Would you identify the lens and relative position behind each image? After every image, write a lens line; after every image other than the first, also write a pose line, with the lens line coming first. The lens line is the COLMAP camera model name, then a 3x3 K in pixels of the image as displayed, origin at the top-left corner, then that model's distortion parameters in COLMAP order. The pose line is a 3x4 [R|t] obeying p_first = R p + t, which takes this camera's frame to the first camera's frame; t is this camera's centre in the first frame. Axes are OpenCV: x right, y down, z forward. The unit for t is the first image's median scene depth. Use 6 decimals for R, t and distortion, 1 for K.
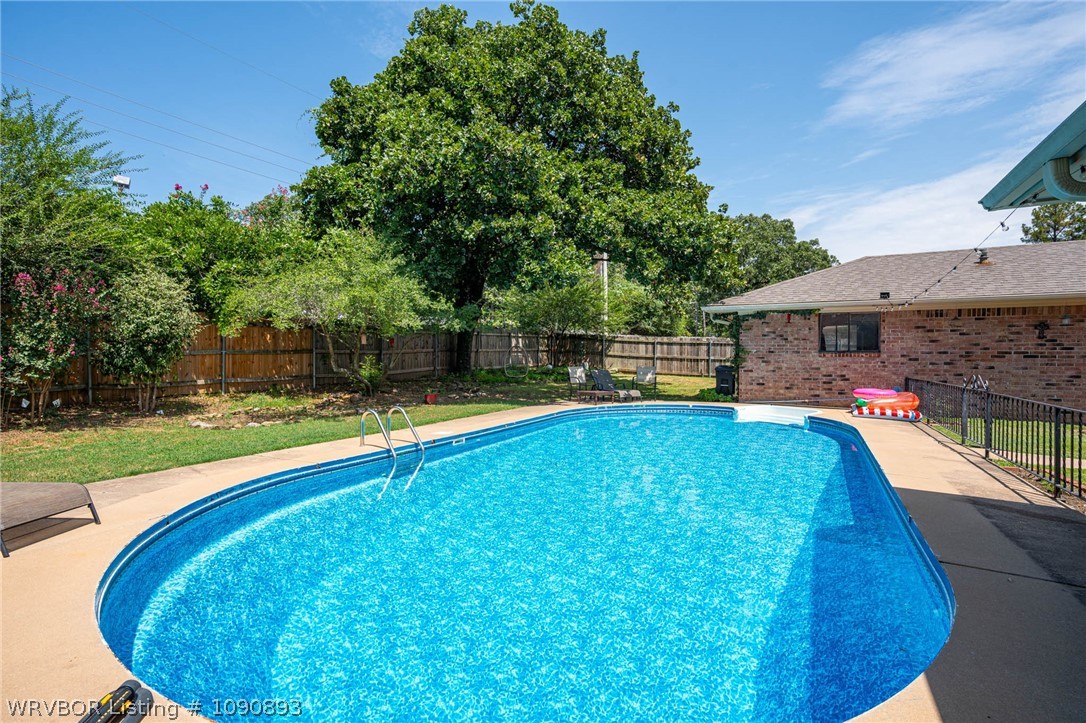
lens RADIAL K [[500.2, 0, 550.5], [0, 500.2, 344.3], [0, 0, 1]] dist [-0.016031, 0.000364]
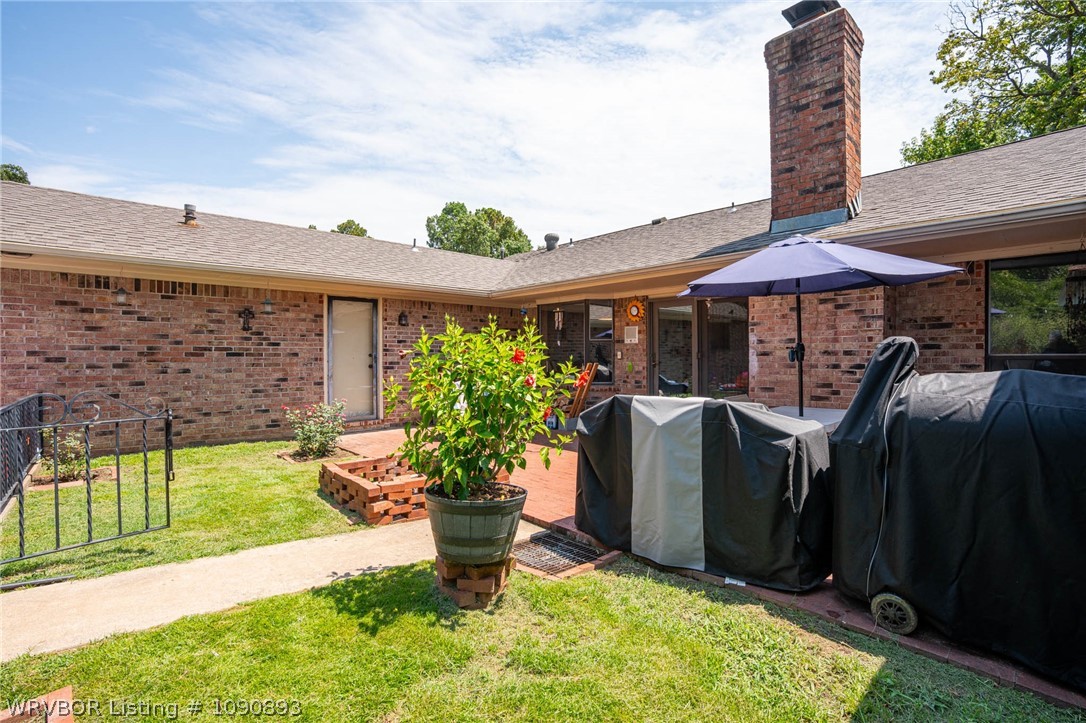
lens RADIAL K [[498.7, 0, 541.4], [0, 498.7, 361.8], [0, 0, 1]] dist [-0.065349, 0.026868]
pose [[0.338861, -0.010459, 0.940778, 0.372307], [-0.018076, 0.999681, 0.017625, 0.012268], [-0.940663, -0.022978, 0.338564, 0.270432]]
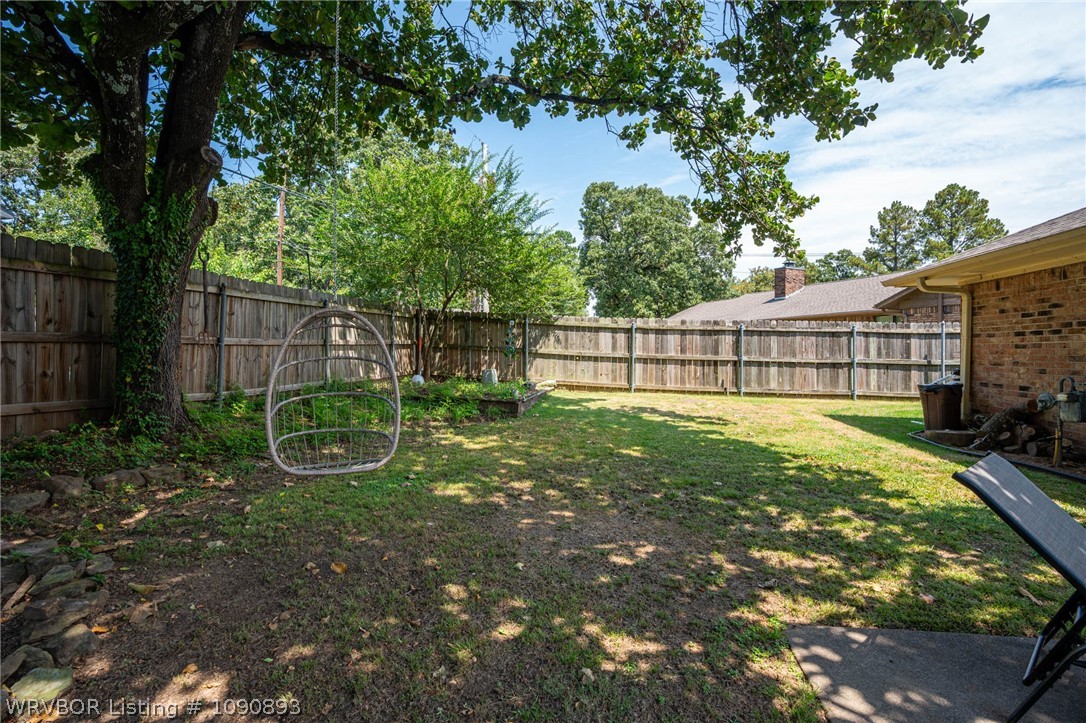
lens RADIAL K [[498.7, 0, 541.4], [0, 498.7, 361.8], [0, 0, 1]] dist [-0.065349, 0.026868]
pose [[0.952176, -0.009446, 0.305405, -0.070794], [-0.002329, 0.999269, 0.038168, 0.022016], [-0.305542, -0.037054, 0.951457, 1.079353]]
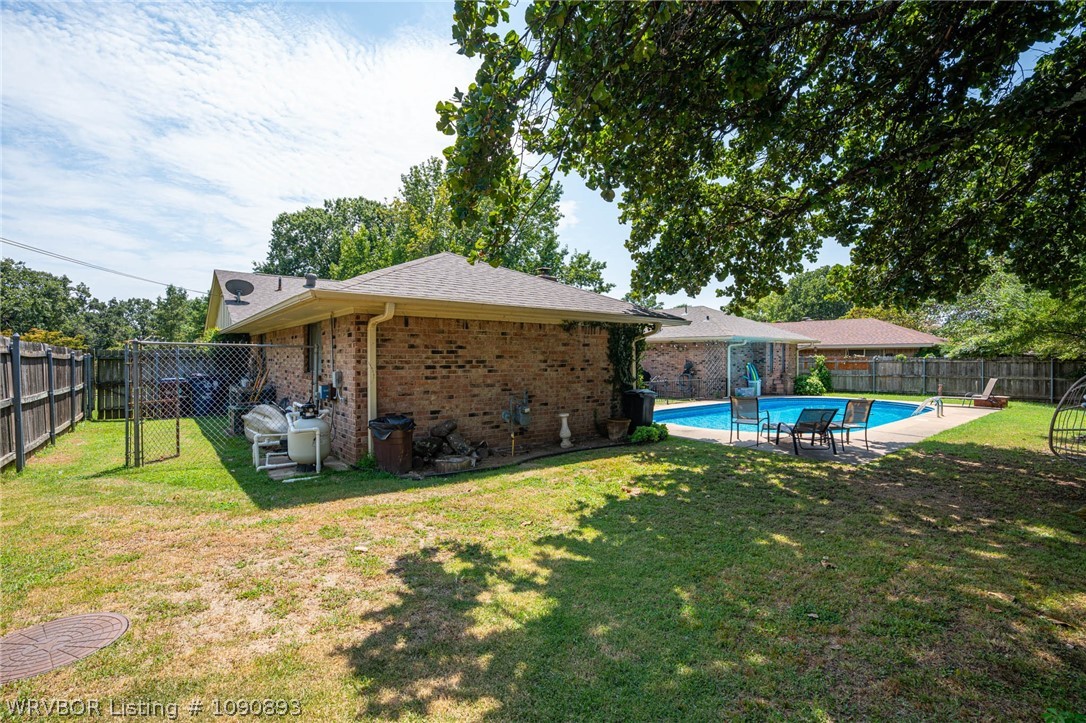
lens RADIAL K [[498.7, 0, 541.4], [0, 498.7, 361.8], [0, 0, 1]] dist [-0.065349, 0.026868]
pose [[-0.914889, -0.009023, 0.403604, 0.191422], [-0.012476, 0.999905, -0.005927, 0.005426], [-0.403512, -0.010458, -0.914915, 1.942406]]
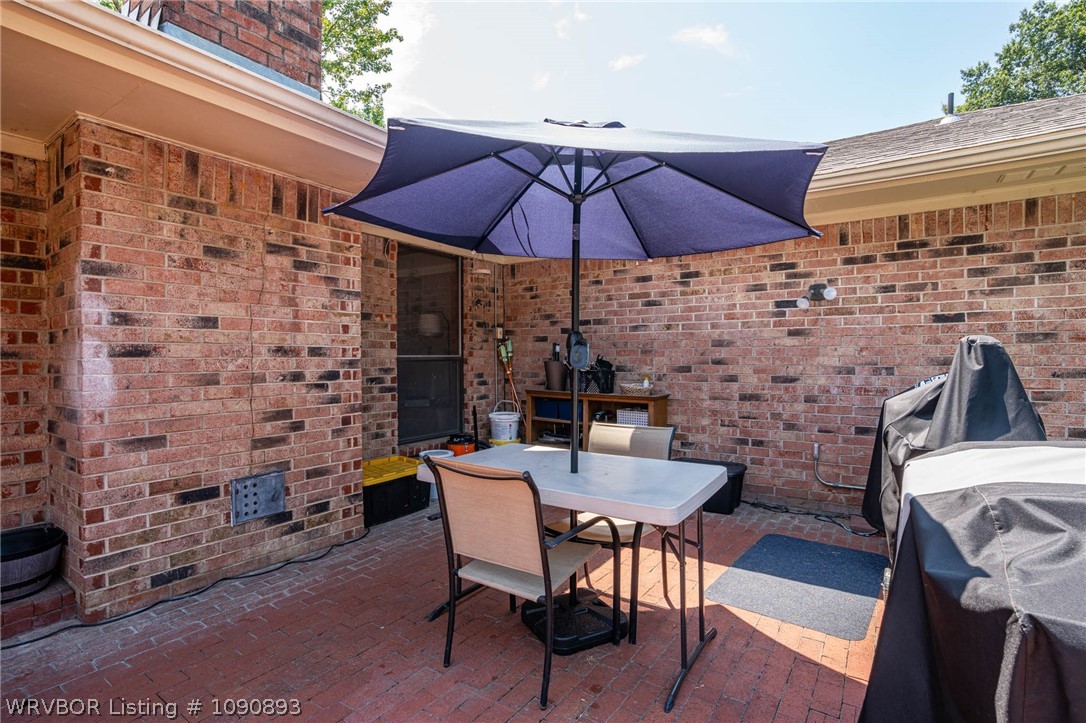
lens RADIAL K [[519.4, 0, 543.0], [0, 519.4, 361.5], [0, 0, 1]] dist [-0.064790, 0.029669]
pose [[-0.993373, 0.000271, 0.114933, 0.766589], [-0.000957, 0.999943, -0.010636, 0.014714], [-0.114929, -0.010676, -0.993316, 0.413045]]
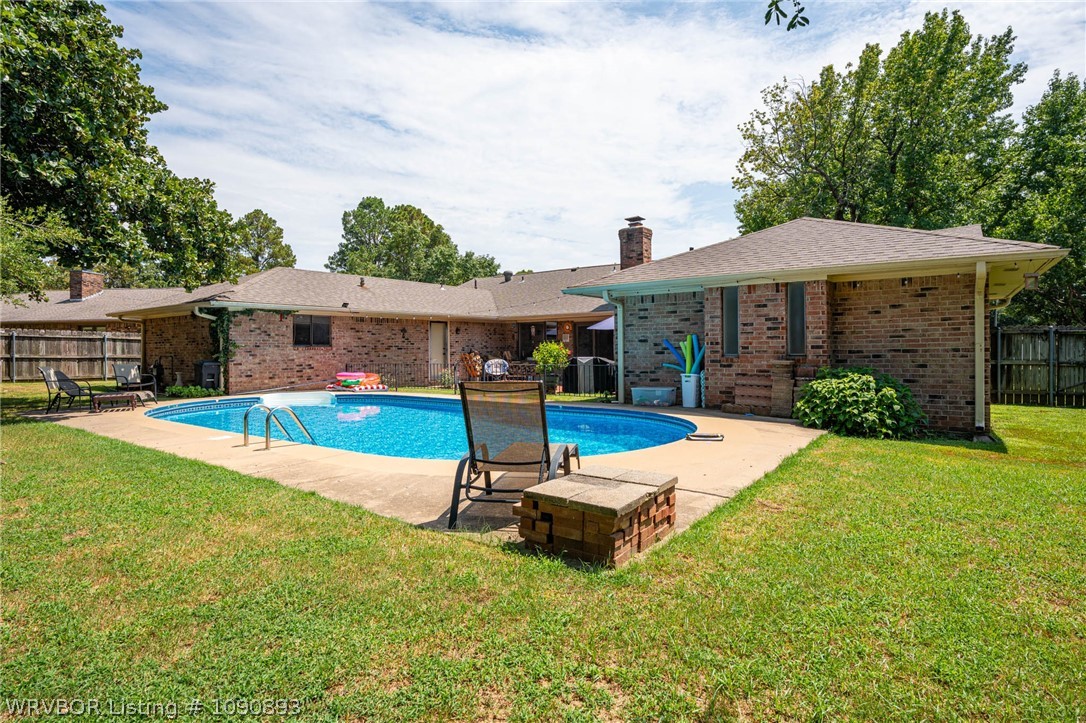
lens RADIAL K [[561.1, 0, 543.0], [0, 561.1, 361.5], [0, 0, 1]] dist [-0.015675, 0.001872]
pose [[0.149687, -0.026843, 0.988369, -0.702973], [-0.009952, 0.999540, 0.028653, 0.007569], [-0.988683, -0.014125, 0.149351, 0.195964]]
